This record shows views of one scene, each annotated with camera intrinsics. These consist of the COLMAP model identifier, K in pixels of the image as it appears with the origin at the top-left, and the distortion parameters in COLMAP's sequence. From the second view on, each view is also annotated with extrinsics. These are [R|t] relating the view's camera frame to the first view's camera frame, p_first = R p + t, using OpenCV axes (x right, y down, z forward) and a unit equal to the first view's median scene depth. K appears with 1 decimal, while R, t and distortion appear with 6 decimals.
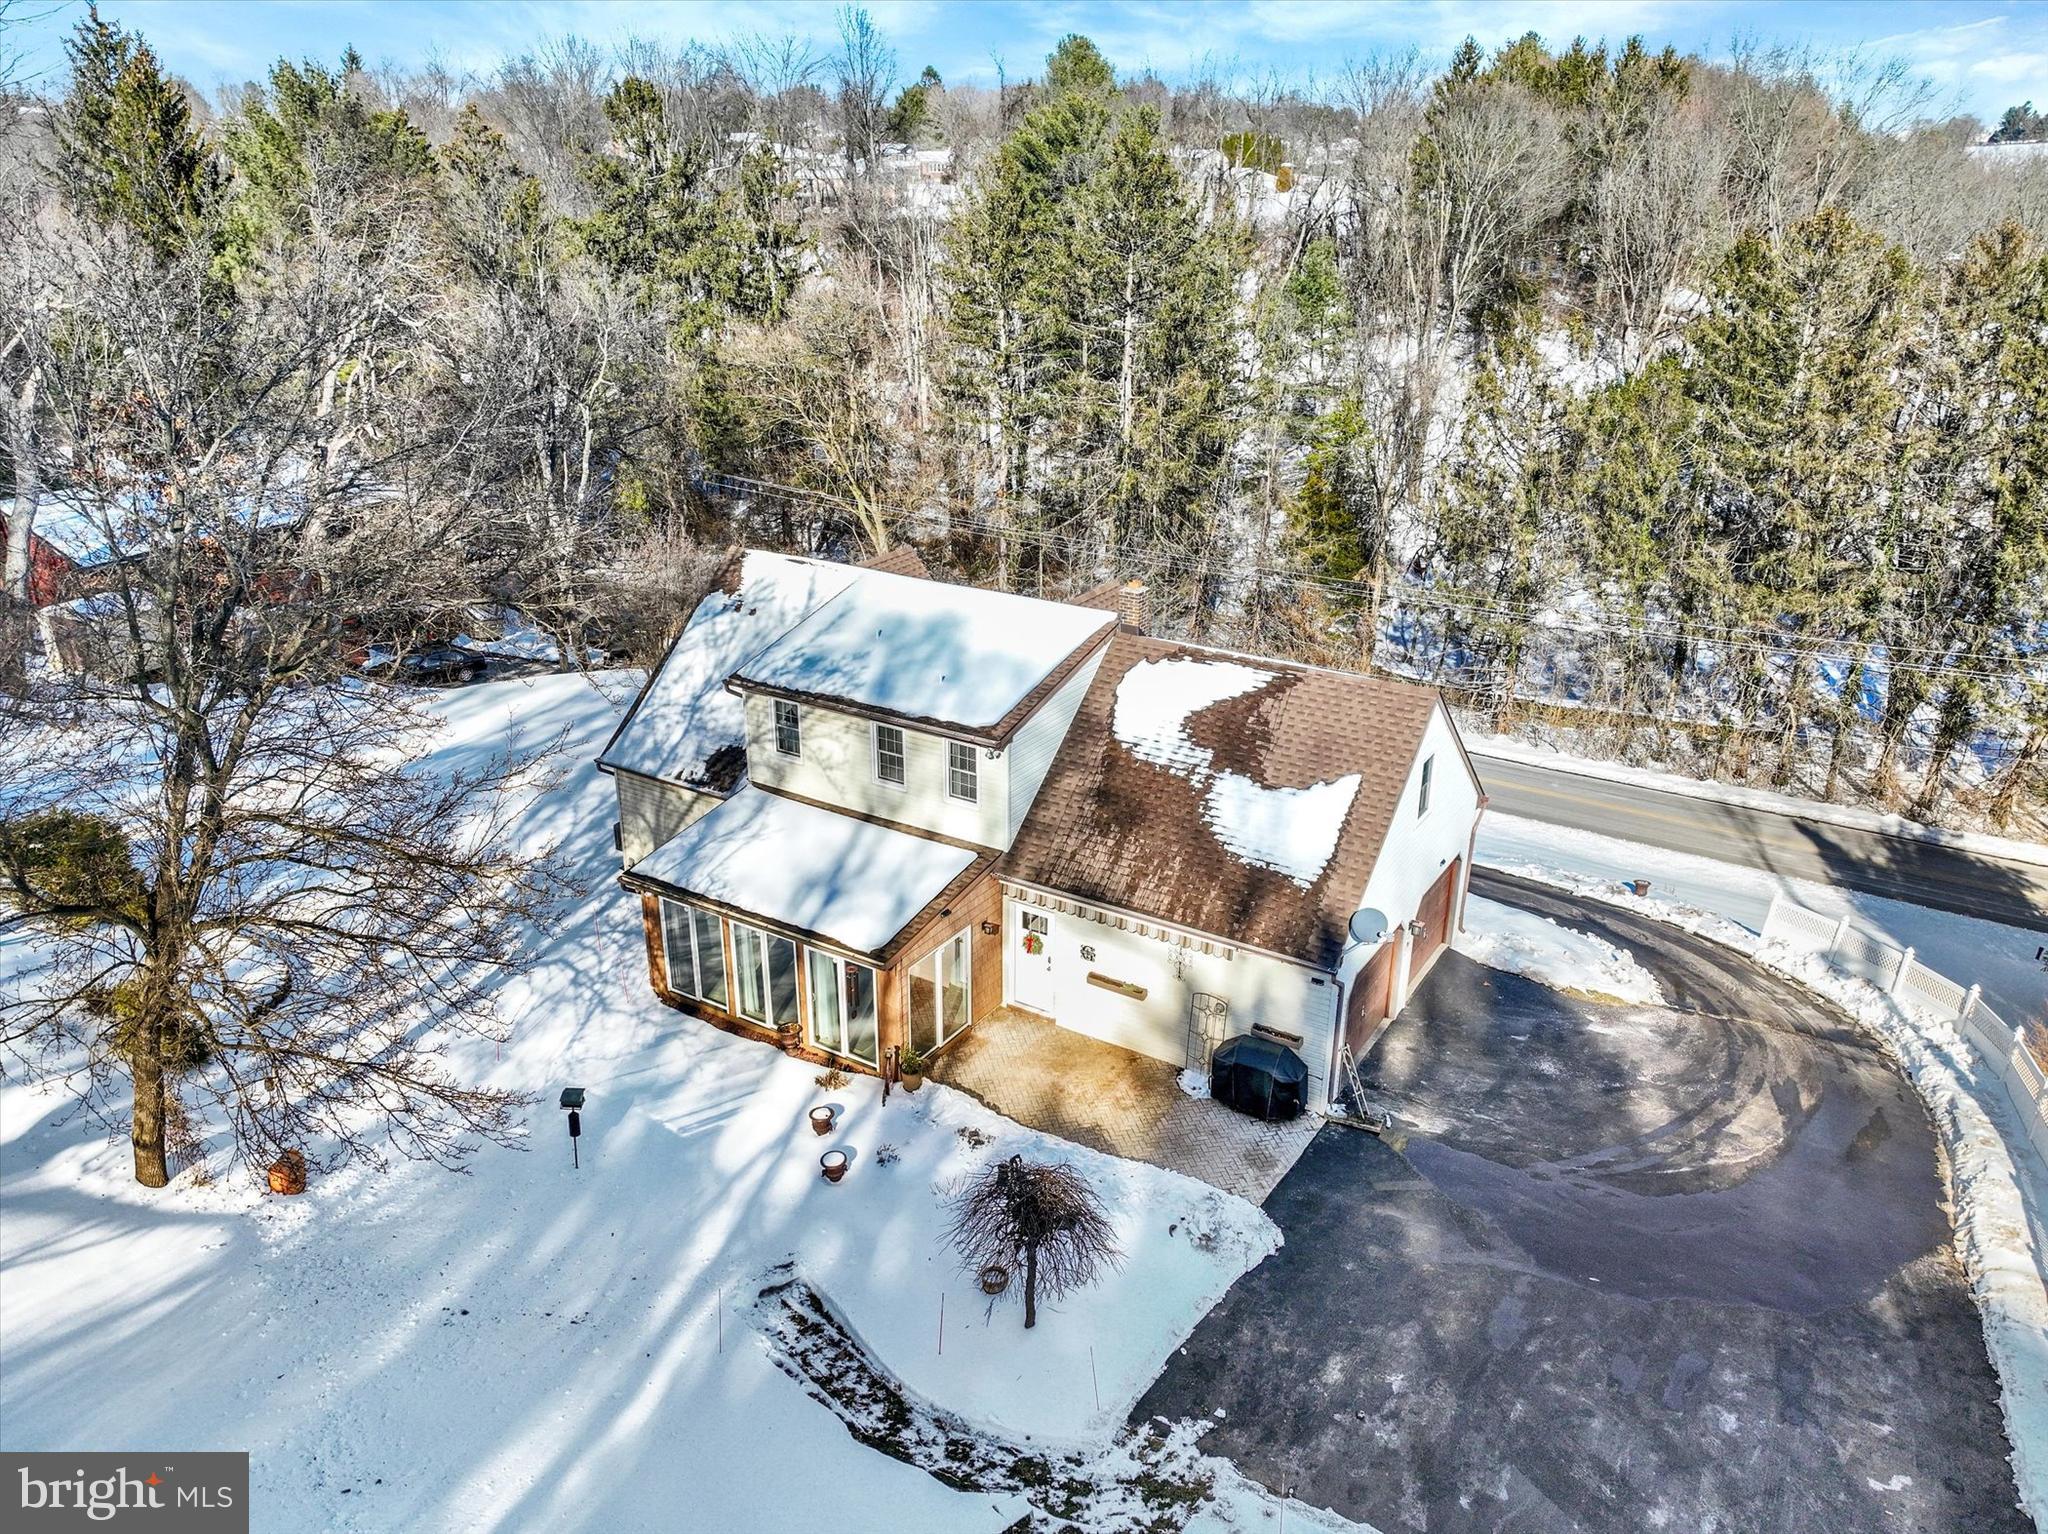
lens RADIAL K [[1451.5, 0, 1024.0], [0, 1451.5, 767.0], [0, 0, 1]] dist [0.057250, 0.001223]
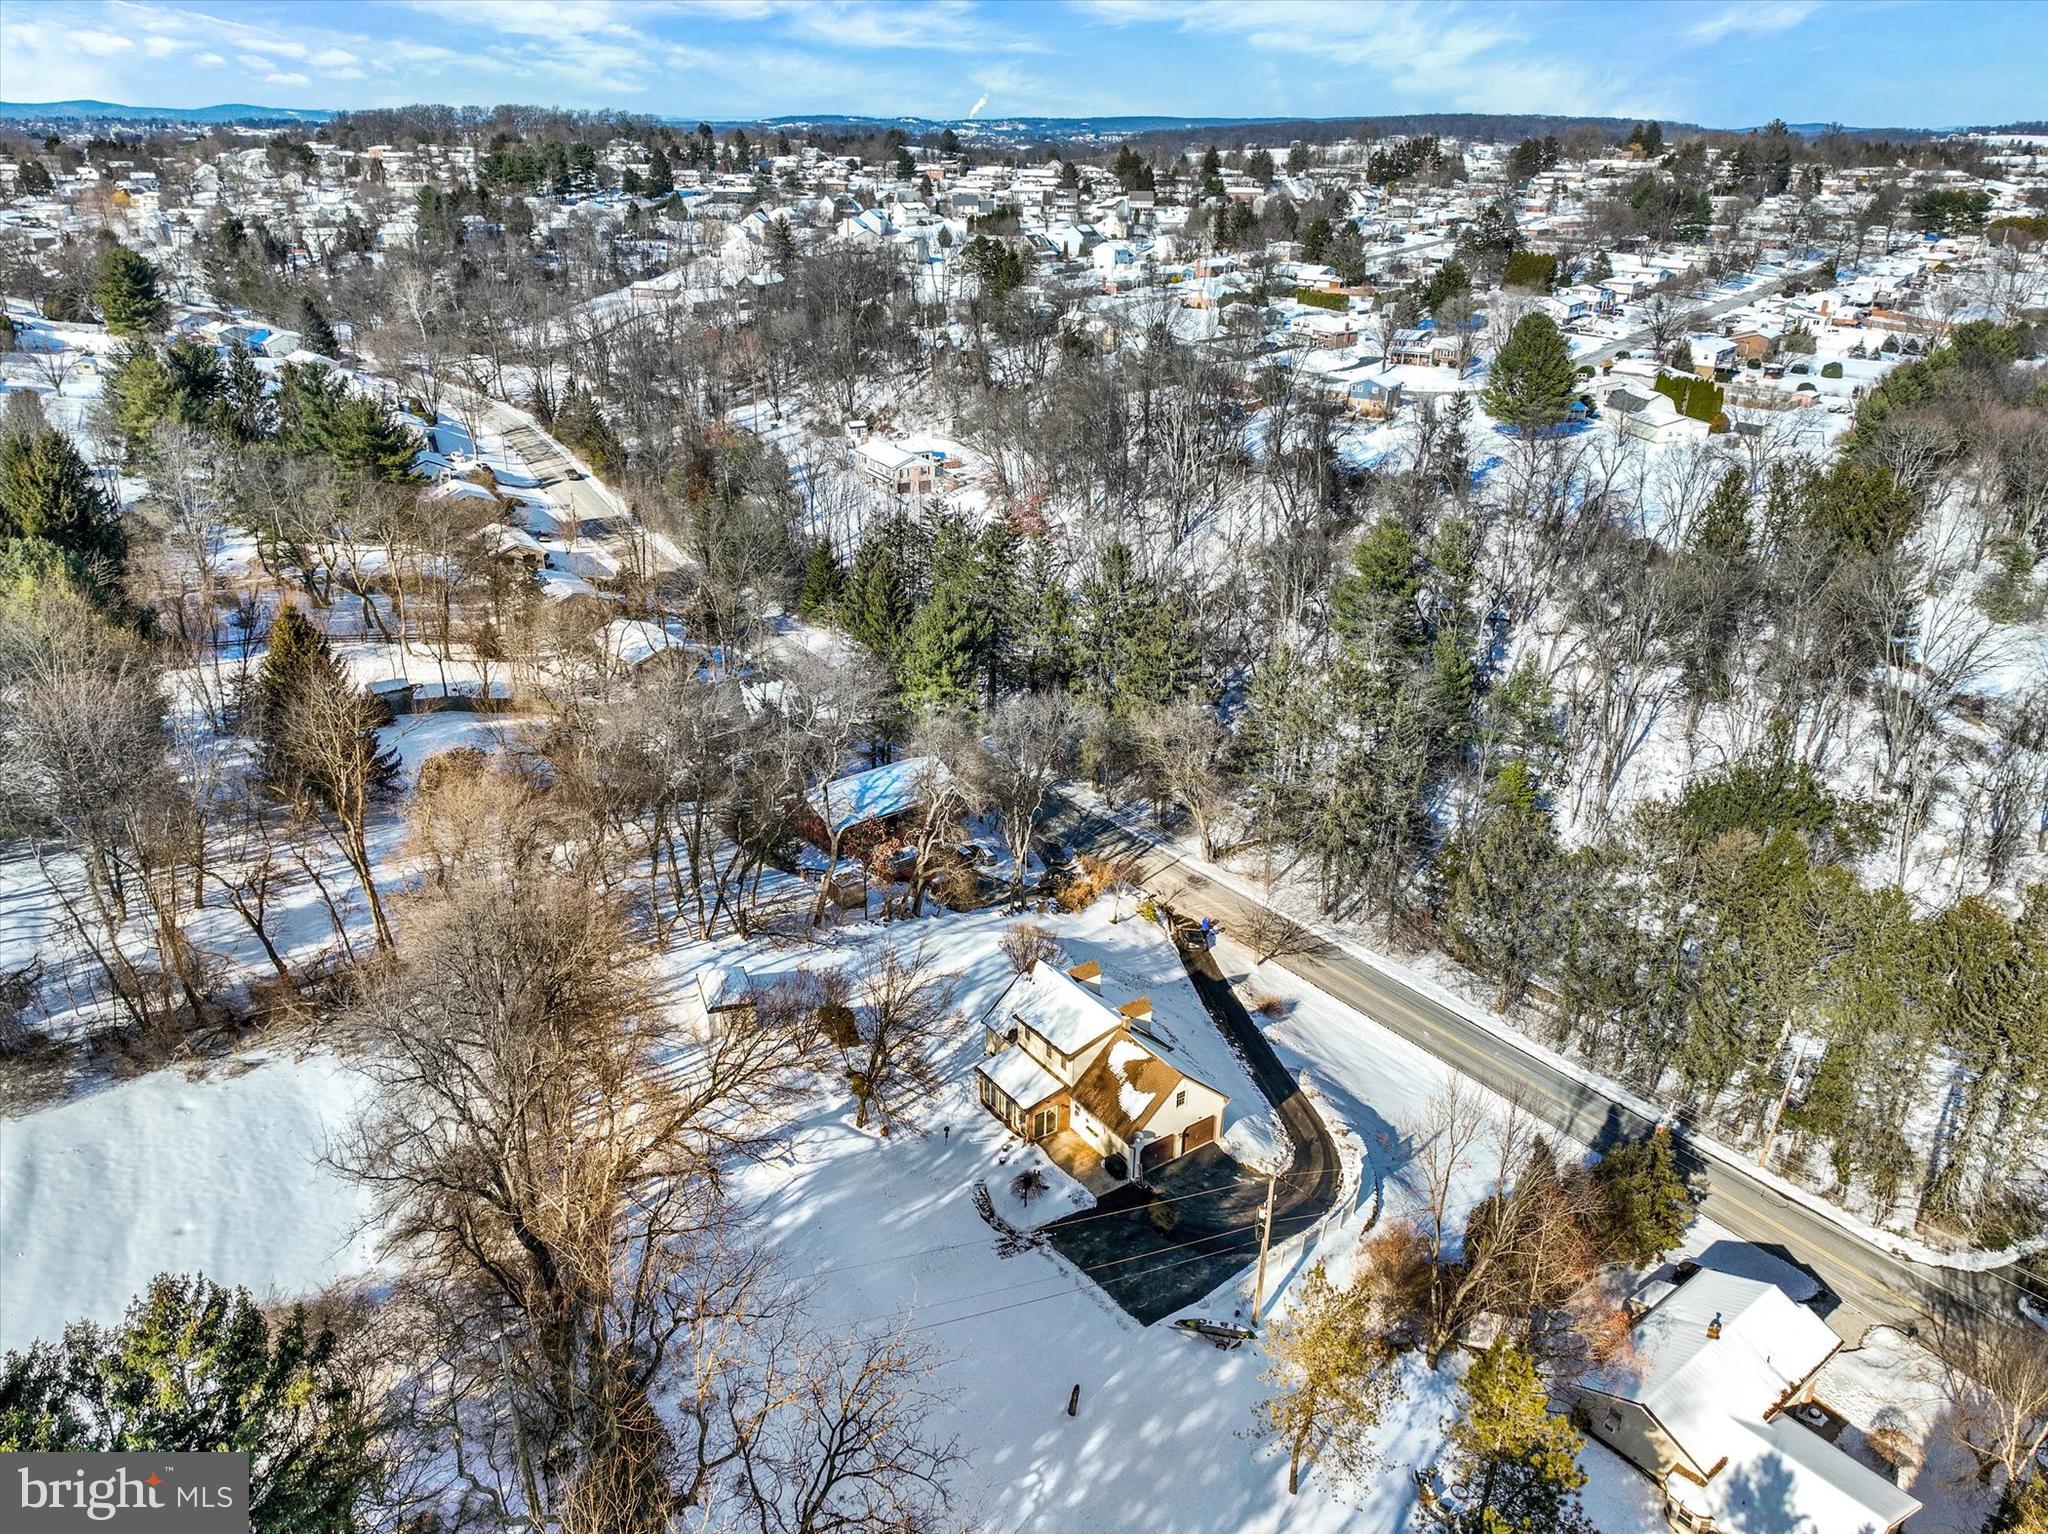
lens RADIAL K [[1451.5, 0, 1024.0], [0, 1451.5, 767.0], [0, 0, 1]] dist [0.057250, 0.001223]
pose [[0.922355, 0.154897, -0.353933, 1.042638], [-0.146959, 0.987909, 0.049377, -0.895767], [0.357303, 0.006471, 0.933966, -2.437837]]
